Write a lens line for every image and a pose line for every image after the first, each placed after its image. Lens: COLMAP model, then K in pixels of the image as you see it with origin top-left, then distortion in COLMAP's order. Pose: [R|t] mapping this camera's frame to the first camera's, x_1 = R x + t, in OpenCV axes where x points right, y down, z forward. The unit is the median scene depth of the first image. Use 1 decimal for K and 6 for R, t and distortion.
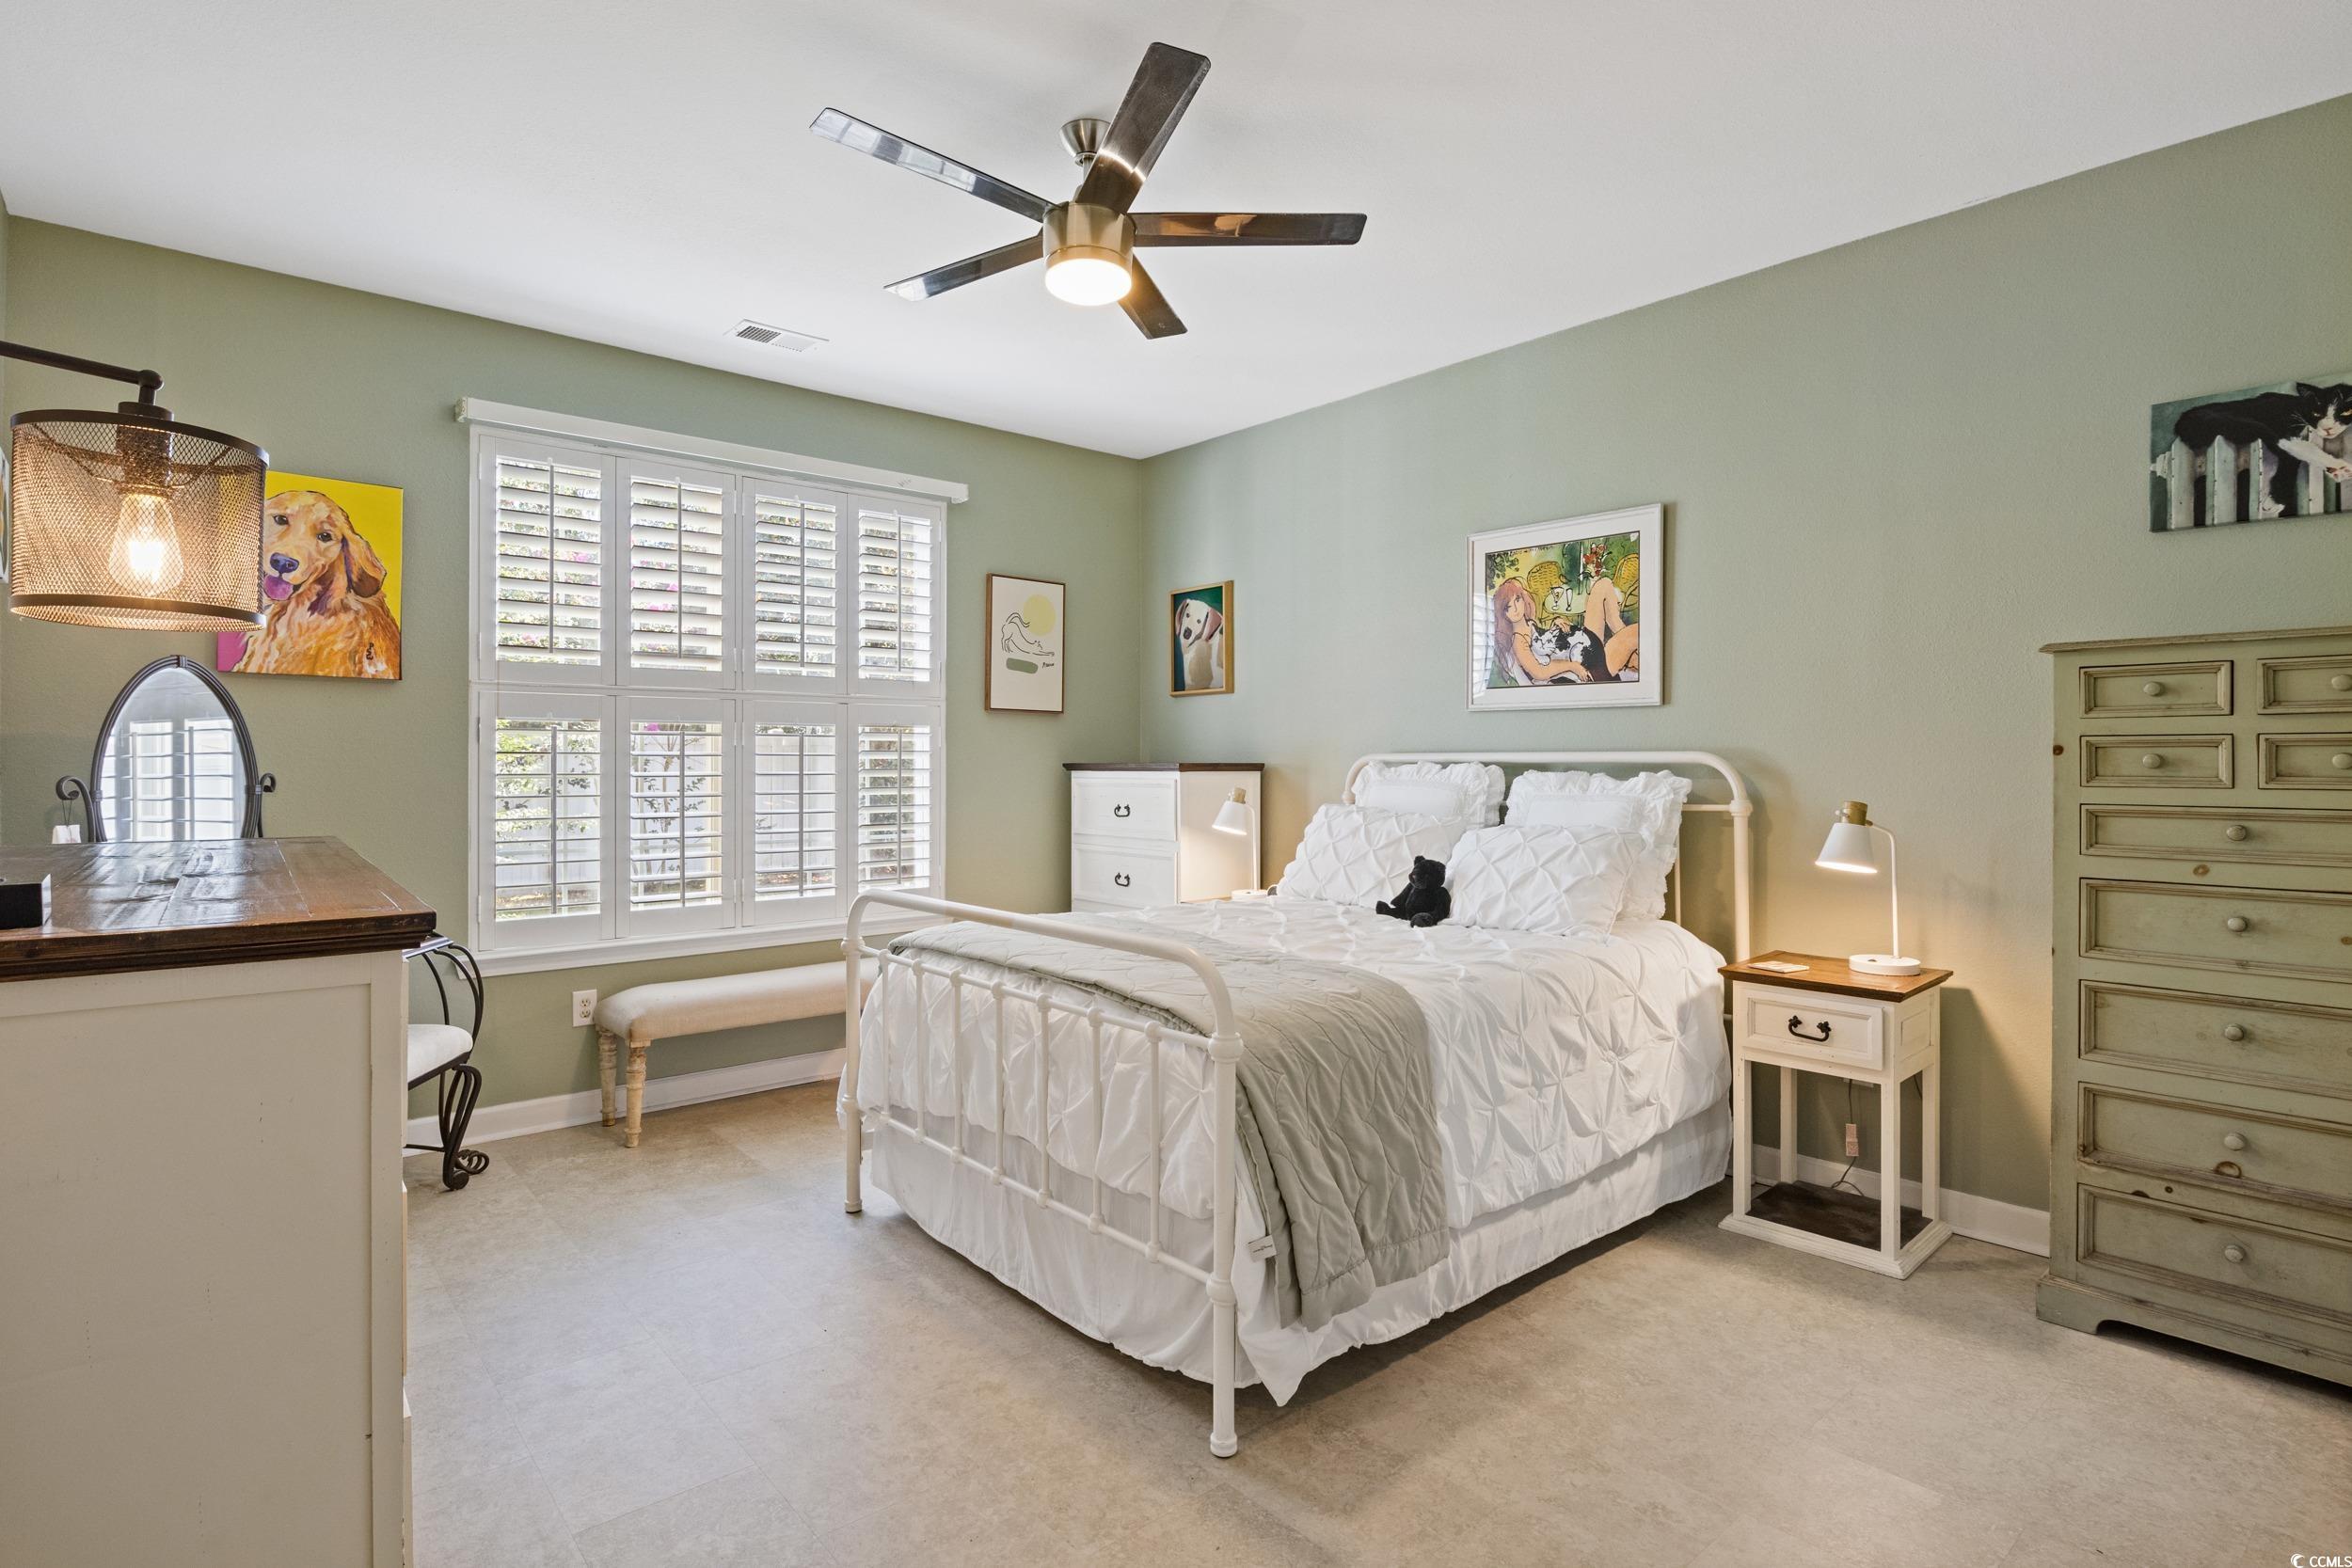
lens RADIAL K [[1216.8, 0, 1186.5], [0, 1216.8, 763.2], [0, 0, 1]] dist [-0.010381, 0.000246]
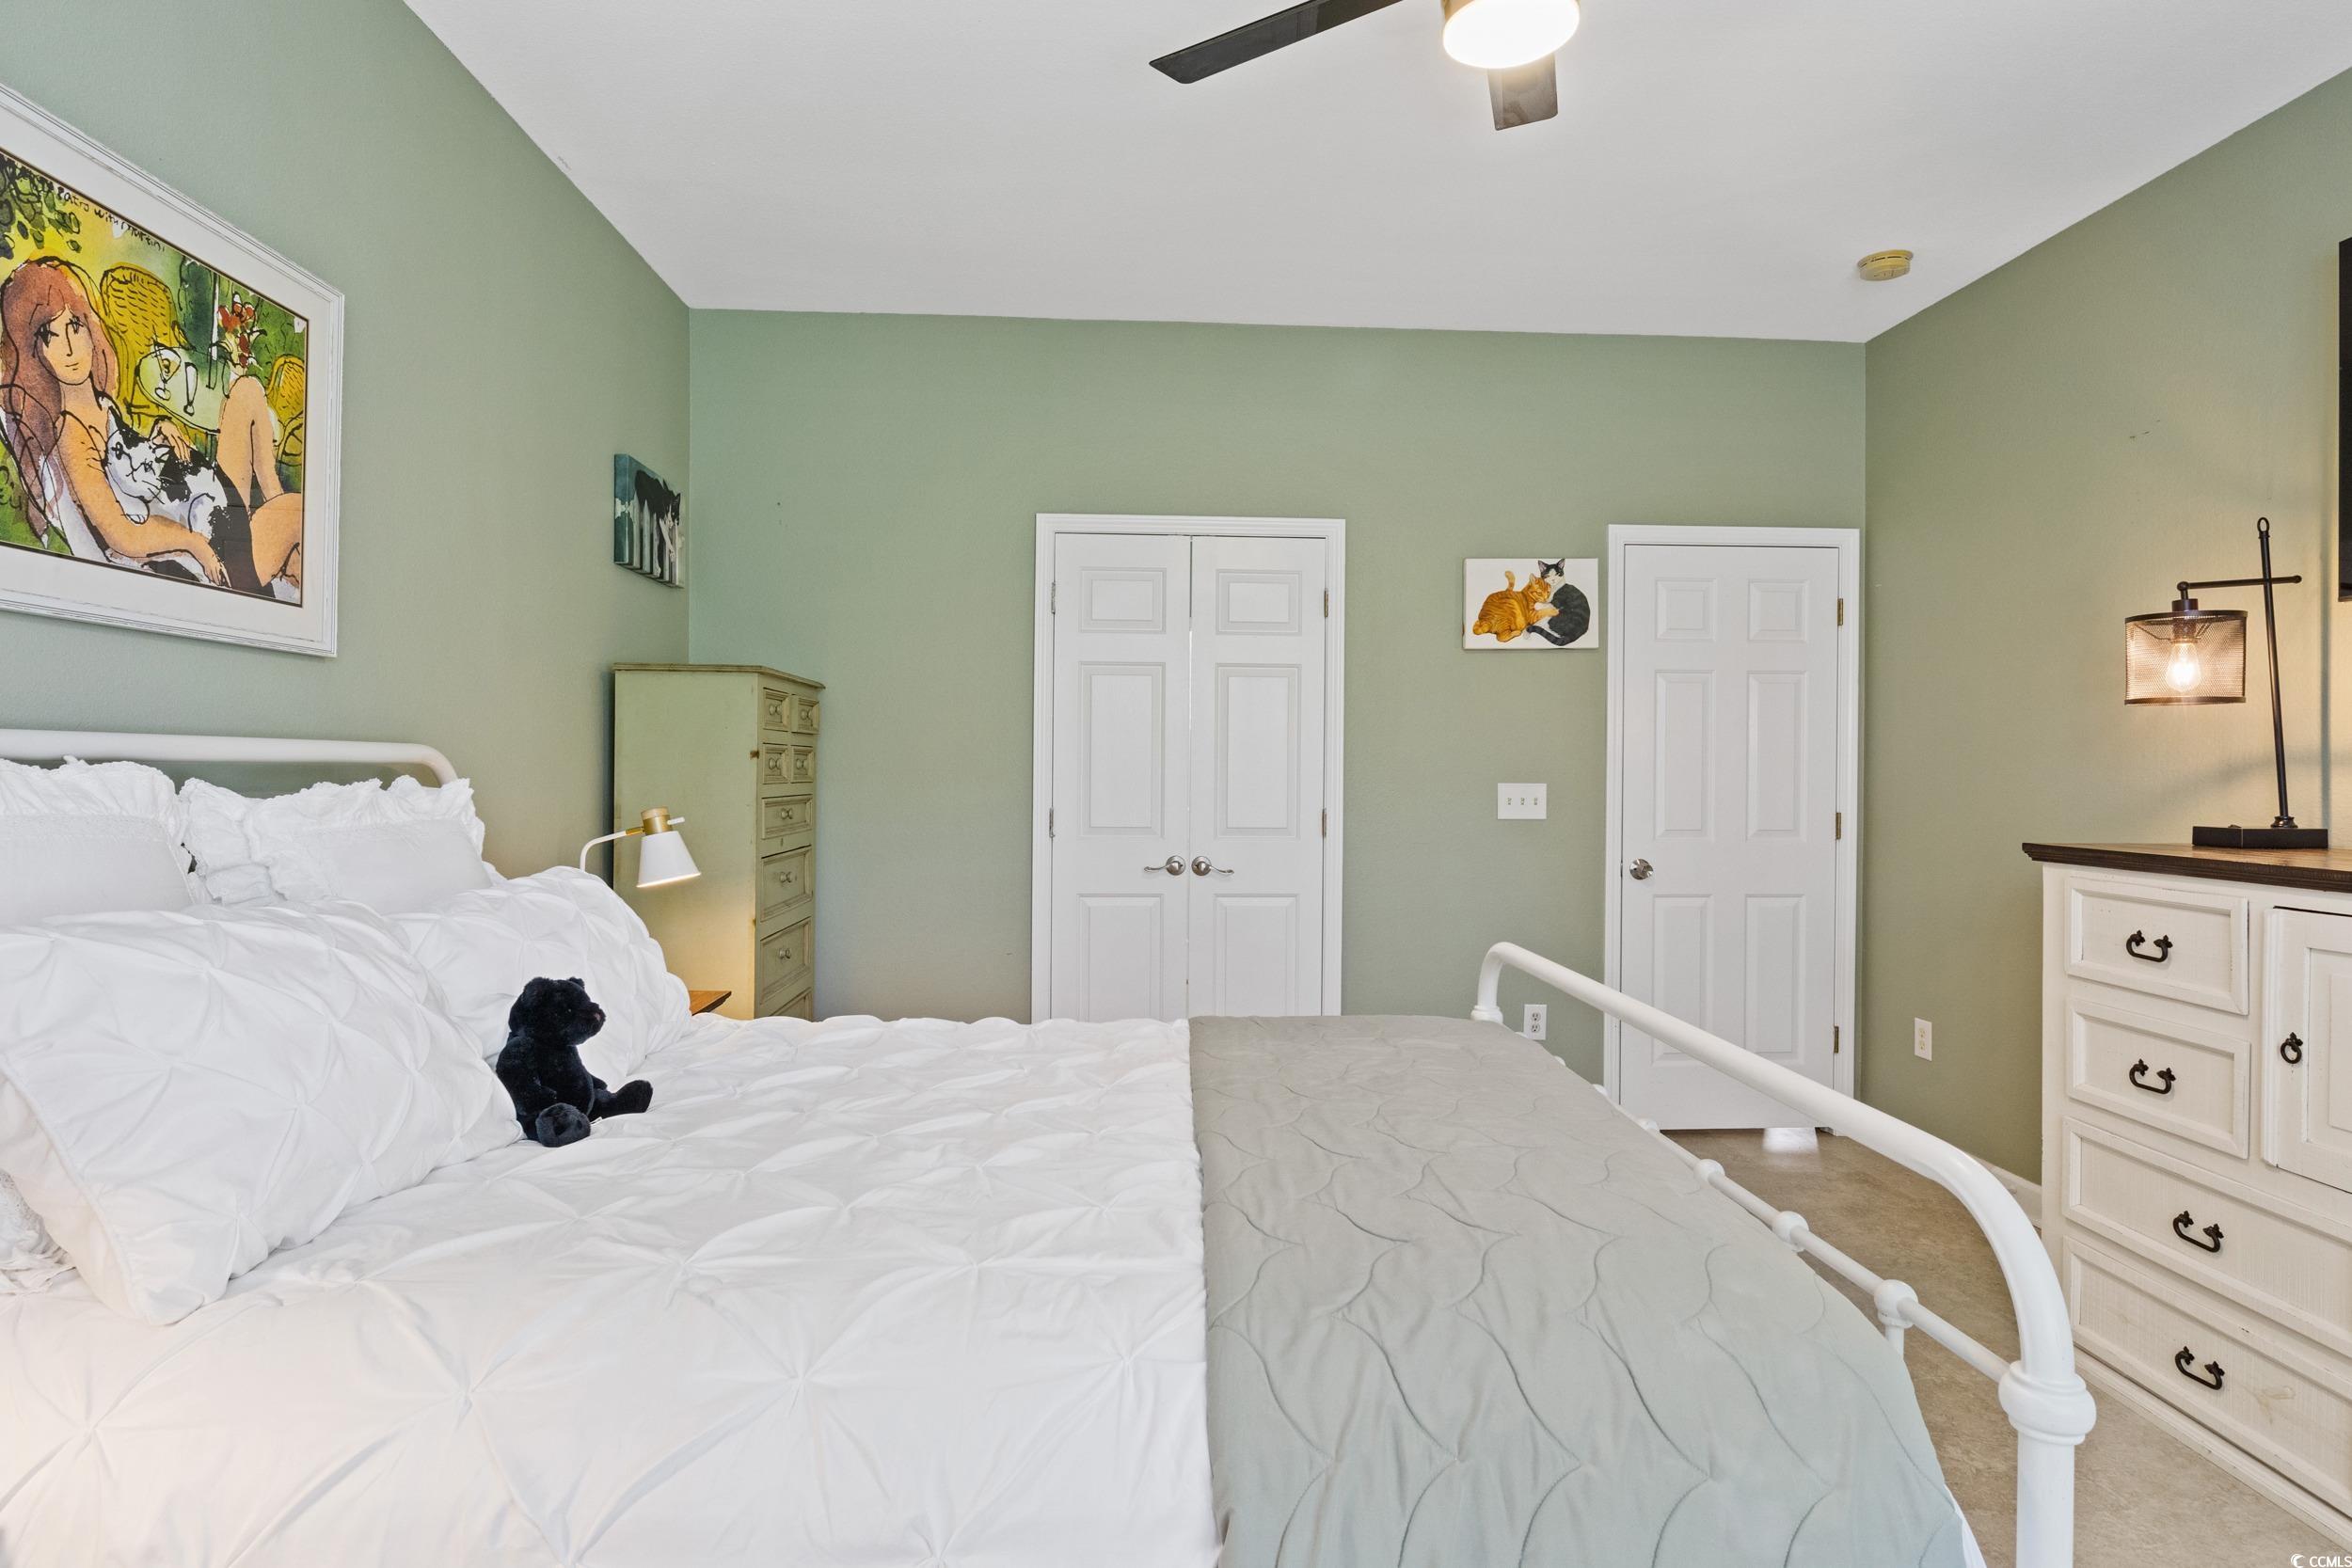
lens RADIAL K [[1216.8, 0, 1186.5], [0, 1216.8, 763.2], [0, 0, 1]] dist [-0.010381, 0.000246]
pose [[-0.795170, 0.001570, 0.606384, -0.235087], [0.001909, 0.999998, -0.000086, 0.000854], [-0.606383, 0.001089, -0.795172, 1.135944]]
